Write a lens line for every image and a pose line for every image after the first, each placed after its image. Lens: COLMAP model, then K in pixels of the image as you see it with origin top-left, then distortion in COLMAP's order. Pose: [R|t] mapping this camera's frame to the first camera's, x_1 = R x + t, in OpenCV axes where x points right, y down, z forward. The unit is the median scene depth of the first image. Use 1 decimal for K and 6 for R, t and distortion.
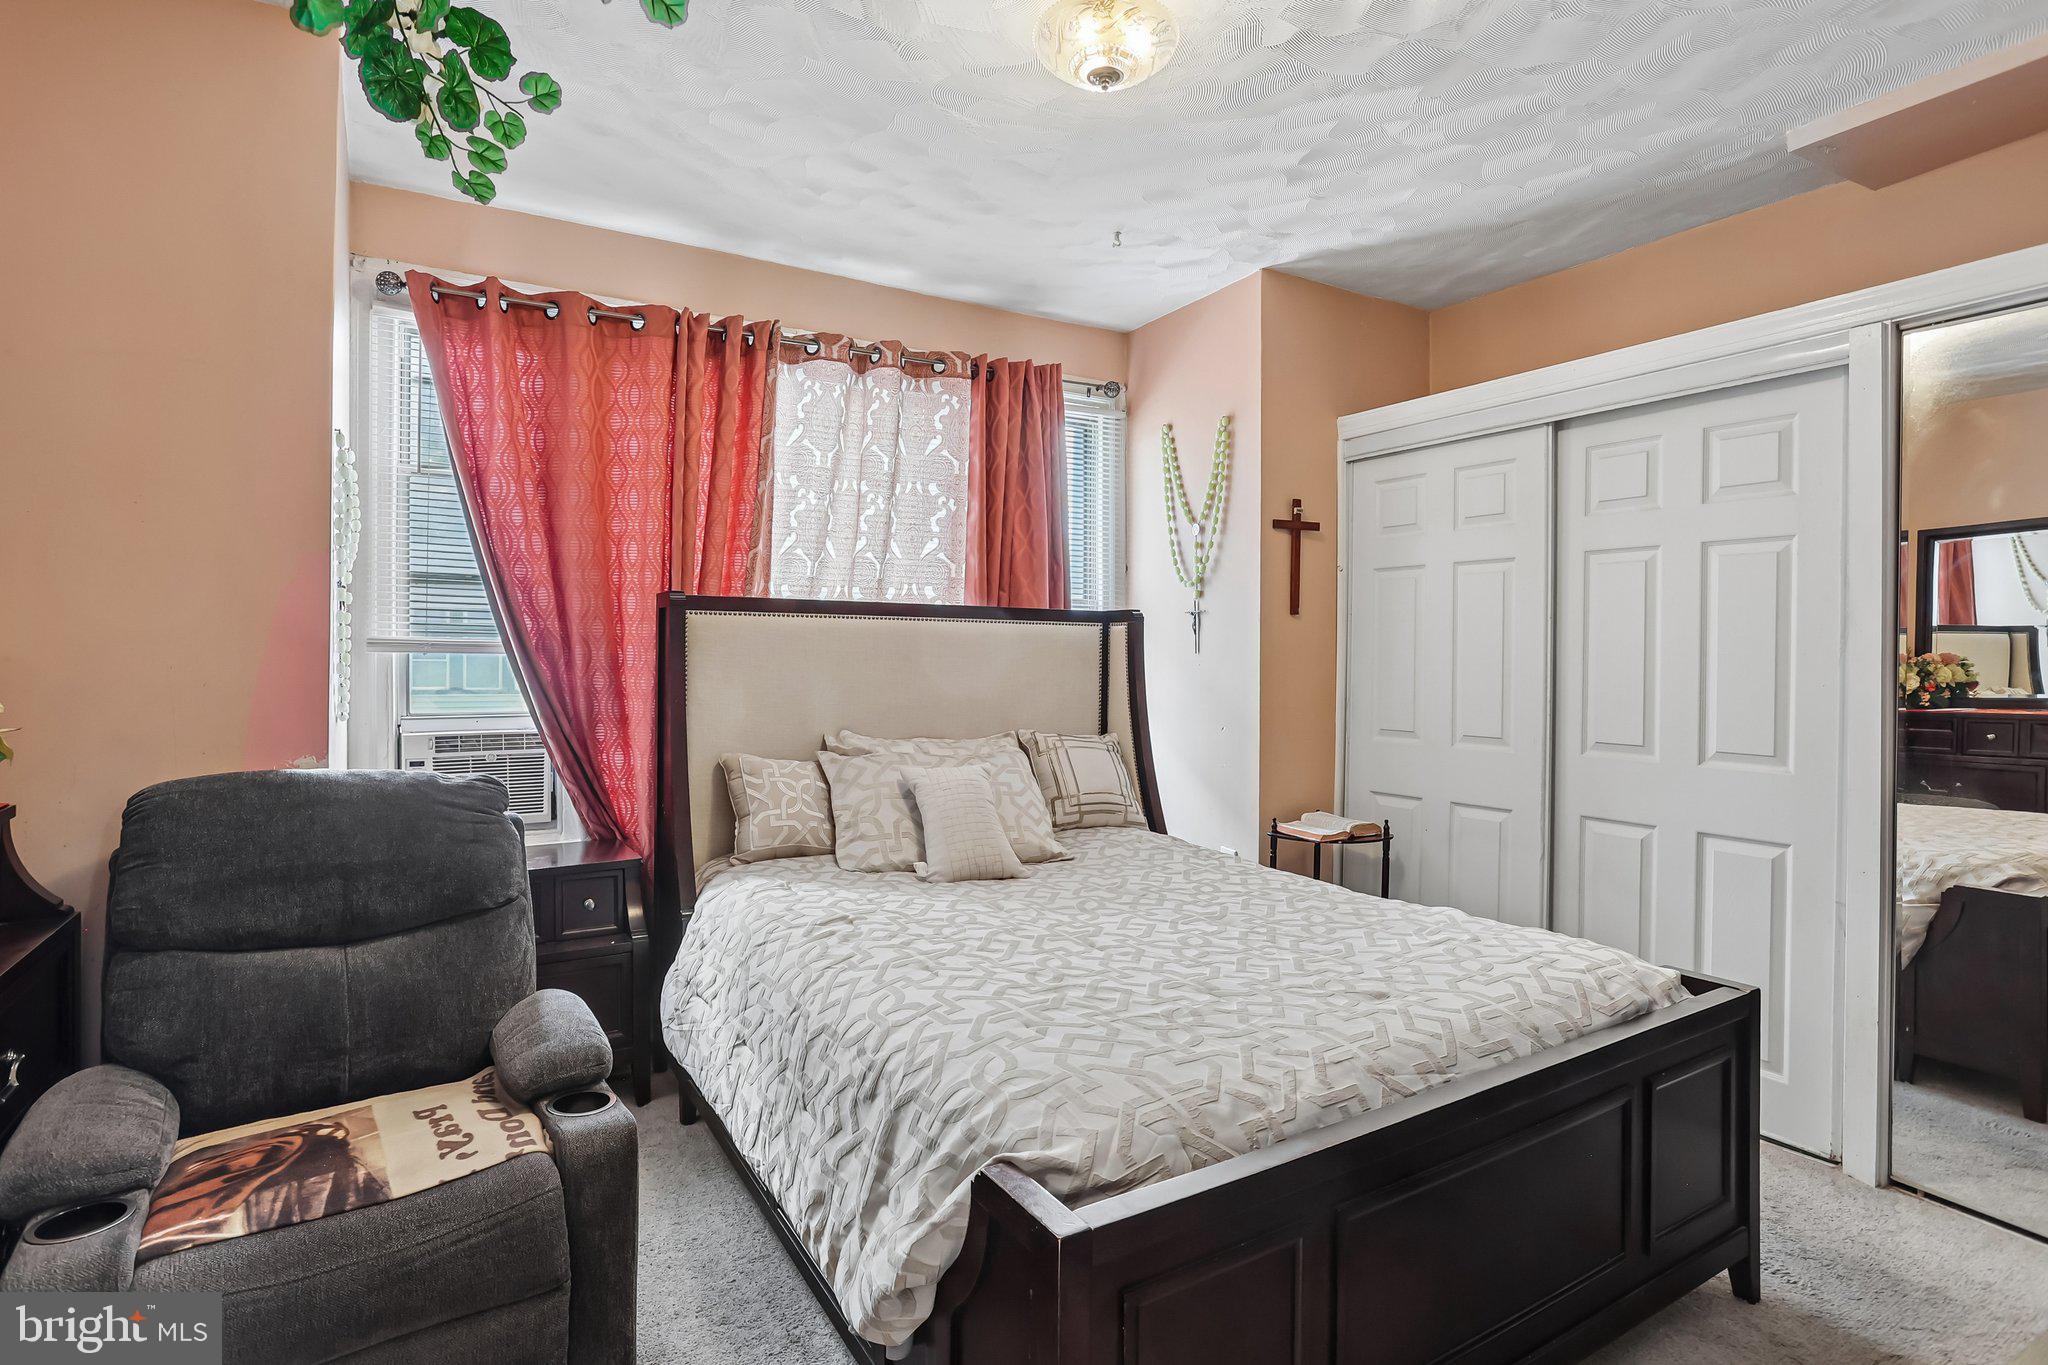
lens RADIAL K [[1016.1, 0, 1024.0], [0, 1016.1, 682.5], [0, 0, 1]] dist [-0.044705, 0.032652]
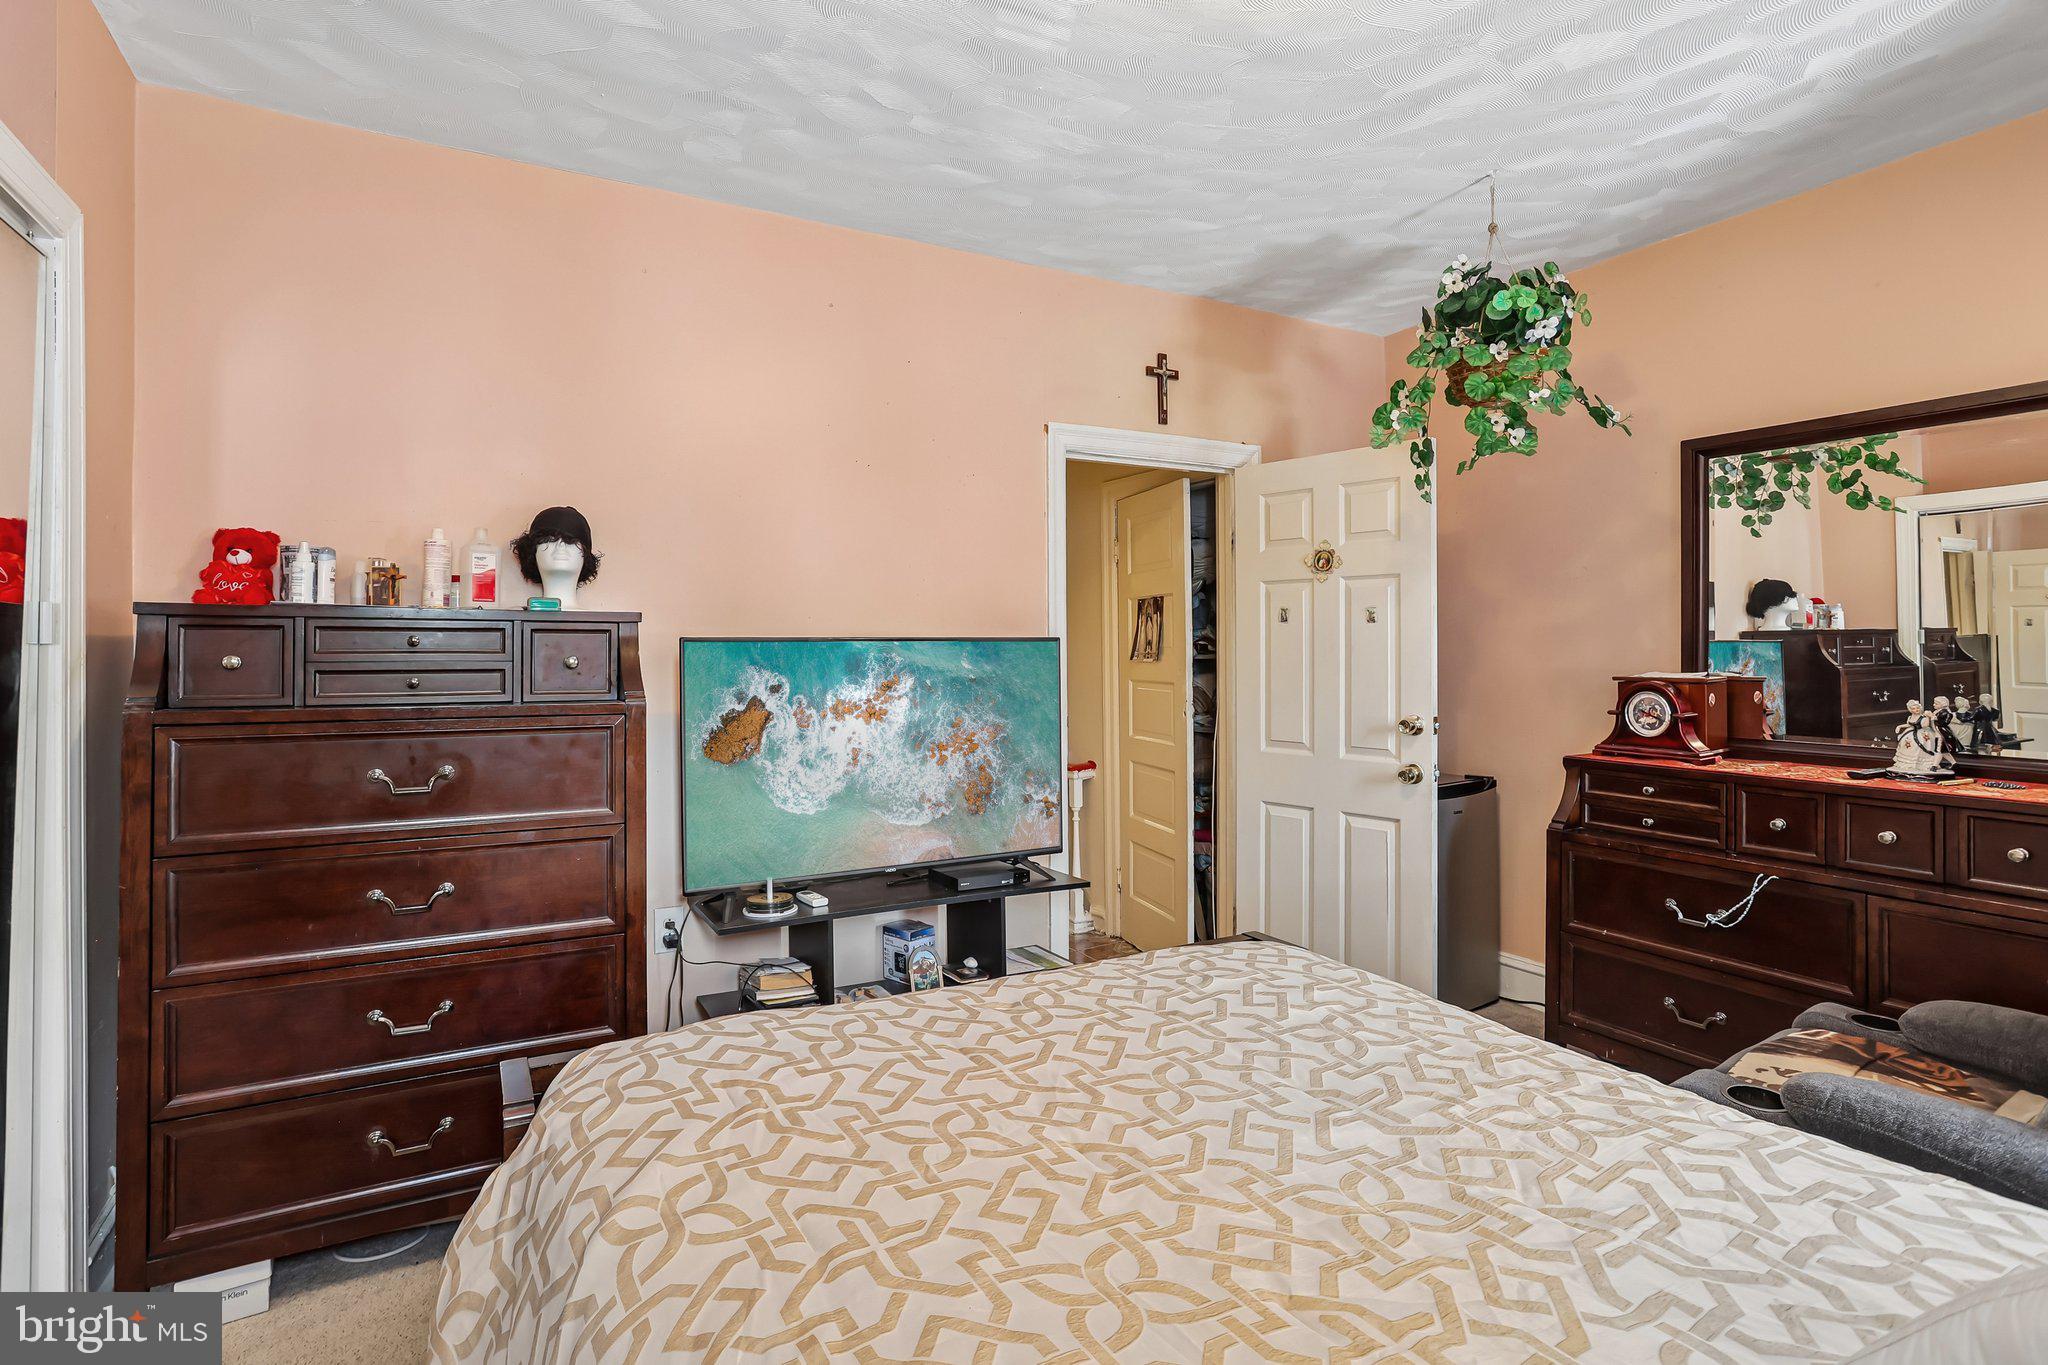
lens RADIAL K [[1051.0, 0, 1017.1], [0, 1051.0, 671.6], [0, 0, 1]] dist [-0.055329, 0.038065]
pose [[-0.999564, -0.005875, 0.028933, 0.157371], [-0.004383, 0.998669, 0.051393, -0.040366], [-0.029196, 0.051244, -0.998259, 1.066903]]
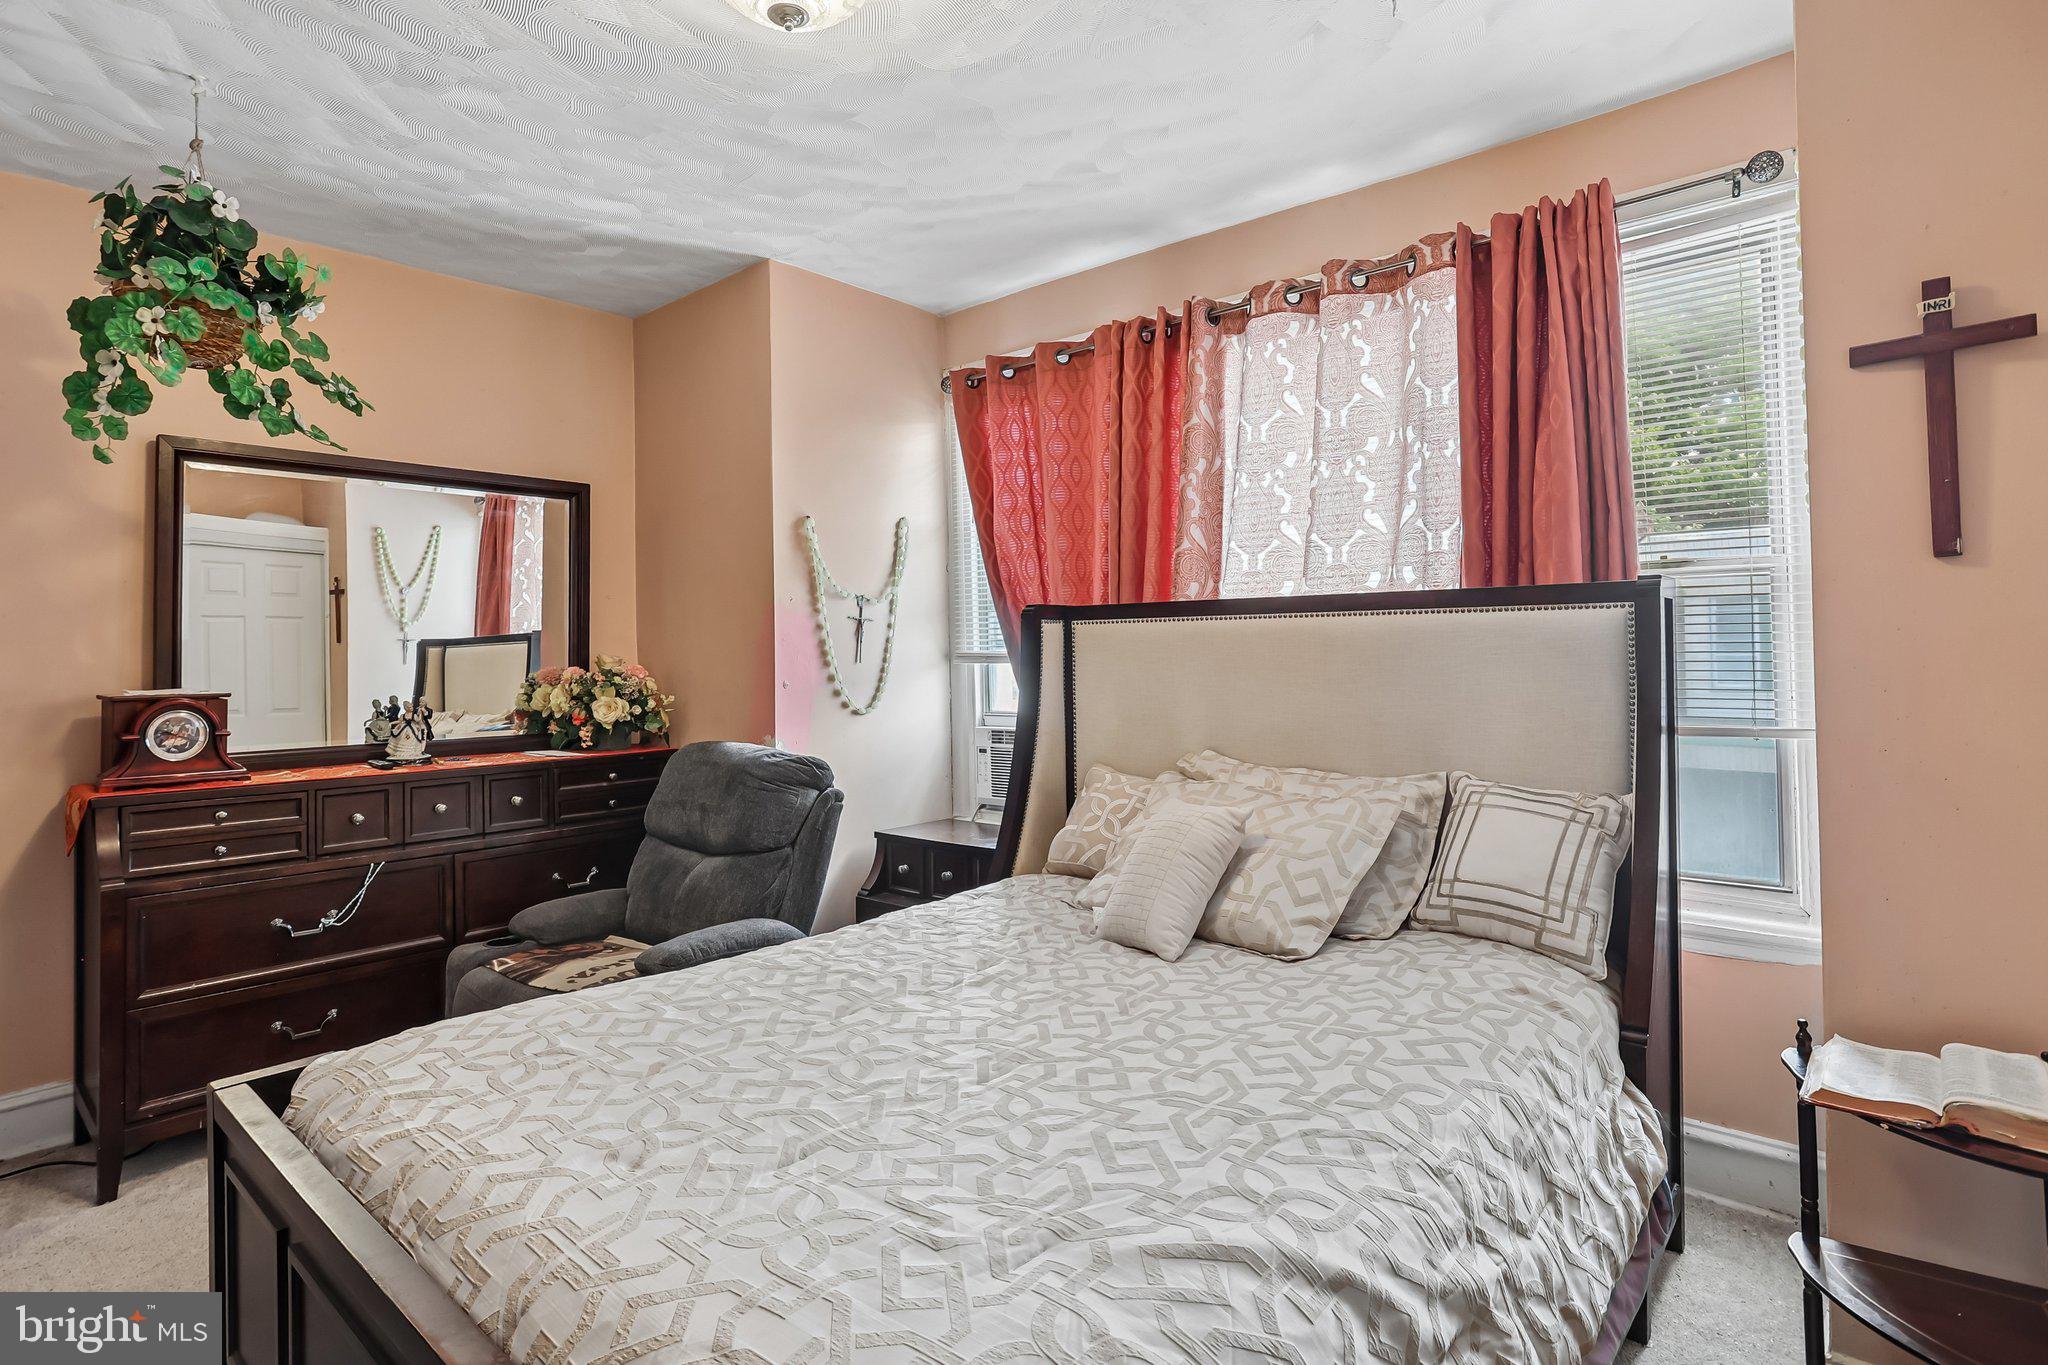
lens RADIAL K [[1051.0, 0, 1017.1], [0, 1051.0, 671.6], [0, 0, 1]] dist [-0.055329, 0.038065]
pose [[0.311595, 0.003918, -0.950207, 0.588186], [-0.010516, 0.999944, 0.000675, -0.017467], [0.950157, 0.009782, 0.311619, 0.540289]]
